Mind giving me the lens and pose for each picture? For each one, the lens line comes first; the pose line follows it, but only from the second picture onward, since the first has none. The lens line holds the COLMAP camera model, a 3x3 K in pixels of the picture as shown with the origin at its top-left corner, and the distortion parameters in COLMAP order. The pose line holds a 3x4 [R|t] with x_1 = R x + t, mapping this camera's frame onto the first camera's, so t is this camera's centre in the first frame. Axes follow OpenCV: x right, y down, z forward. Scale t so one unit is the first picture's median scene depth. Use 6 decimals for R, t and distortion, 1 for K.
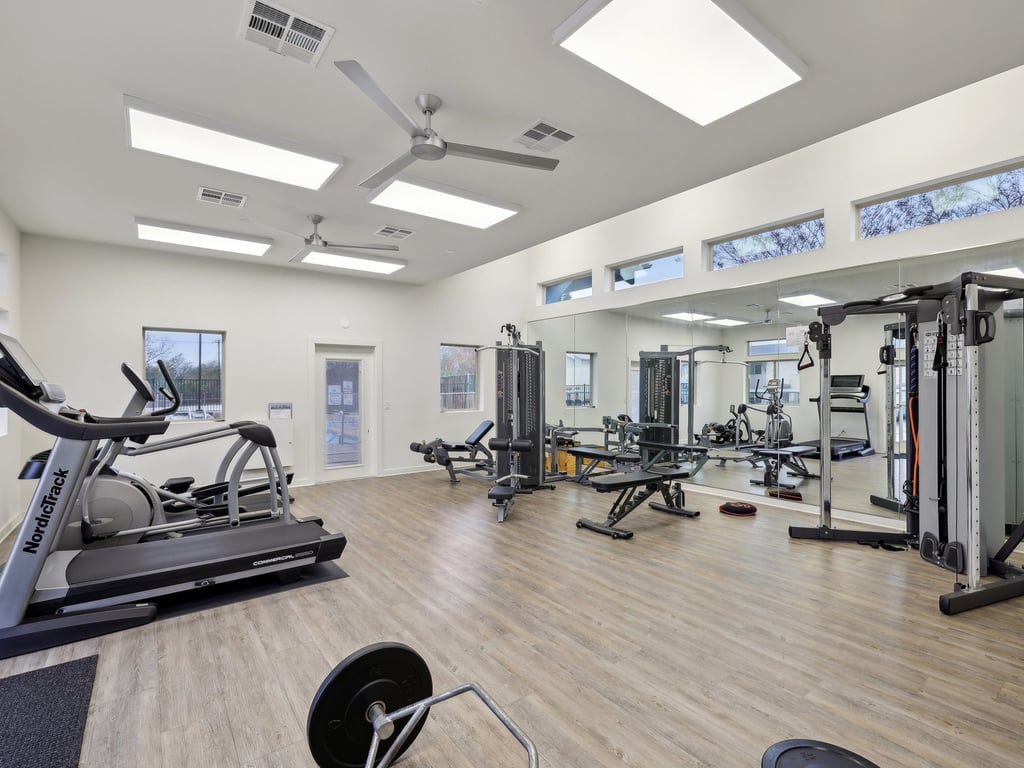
lens RADIAL K [[487.0, 0, 515.3], [0, 487.0, 385.5], [0, 0, 1]] dist [-0.003860, 0.000180]
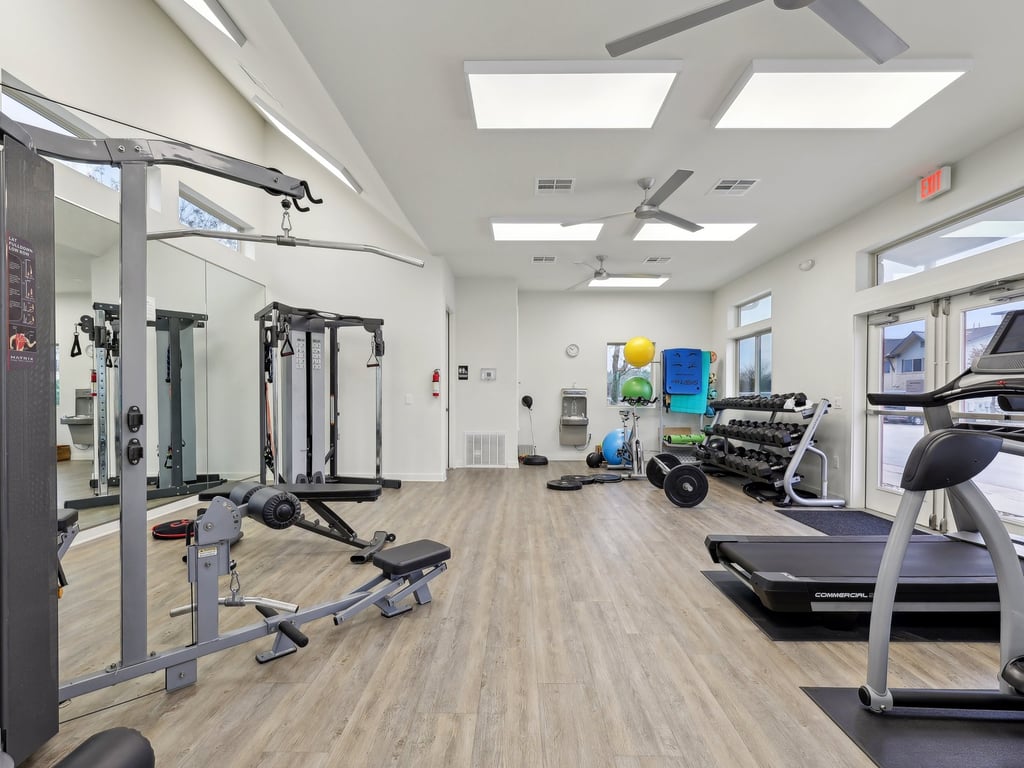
lens RADIAL K [[493.2, 0, 516.5], [0, 493.2, 402.7], [0, 0, 1]] dist [-0.004046, -0.000389]
pose [[-0.793002, -0.011292, 0.609115, -0.589354], [-0.004383, 0.999908, 0.012831, 0.065835], [-0.609204, 0.007505, -0.792978, 1.825010]]
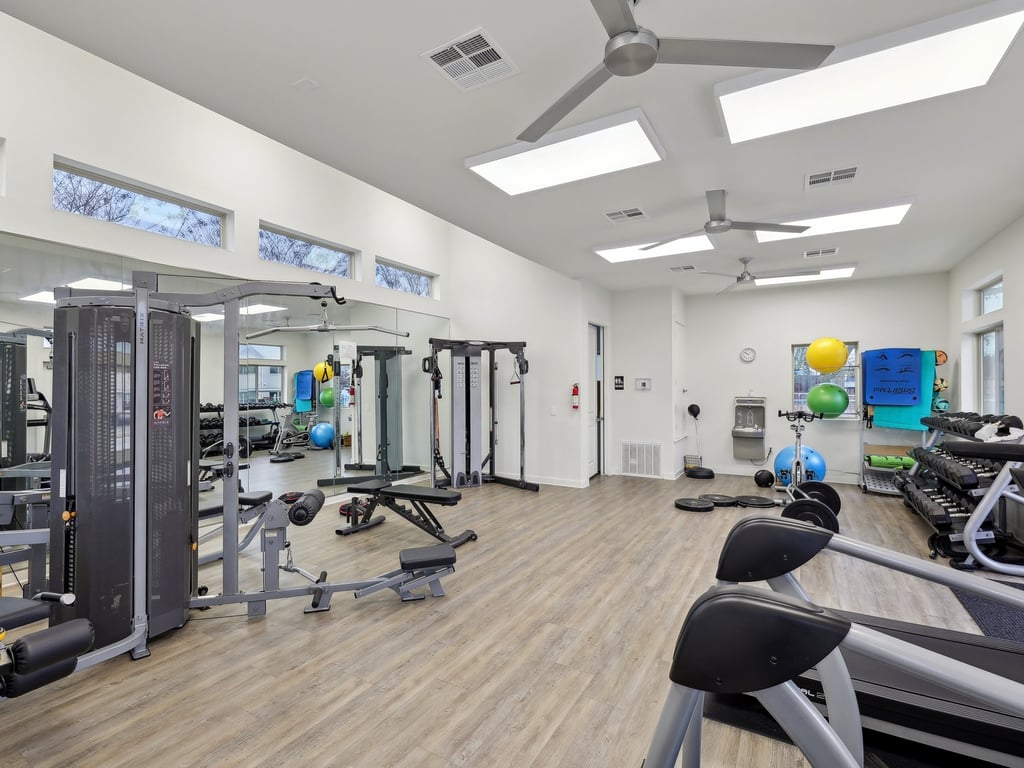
lens RADIAL K [[487.0, 0, 515.3], [0, 487.0, 385.5], [0, 0, 1]] dist [-0.003860, 0.000180]
pose [[-0.386064, 0.004576, 0.922461, -0.927659], [0.001405, 0.999989, -0.004372, -0.013205], [-0.922471, -0.000392, -0.386067, 1.548728]]
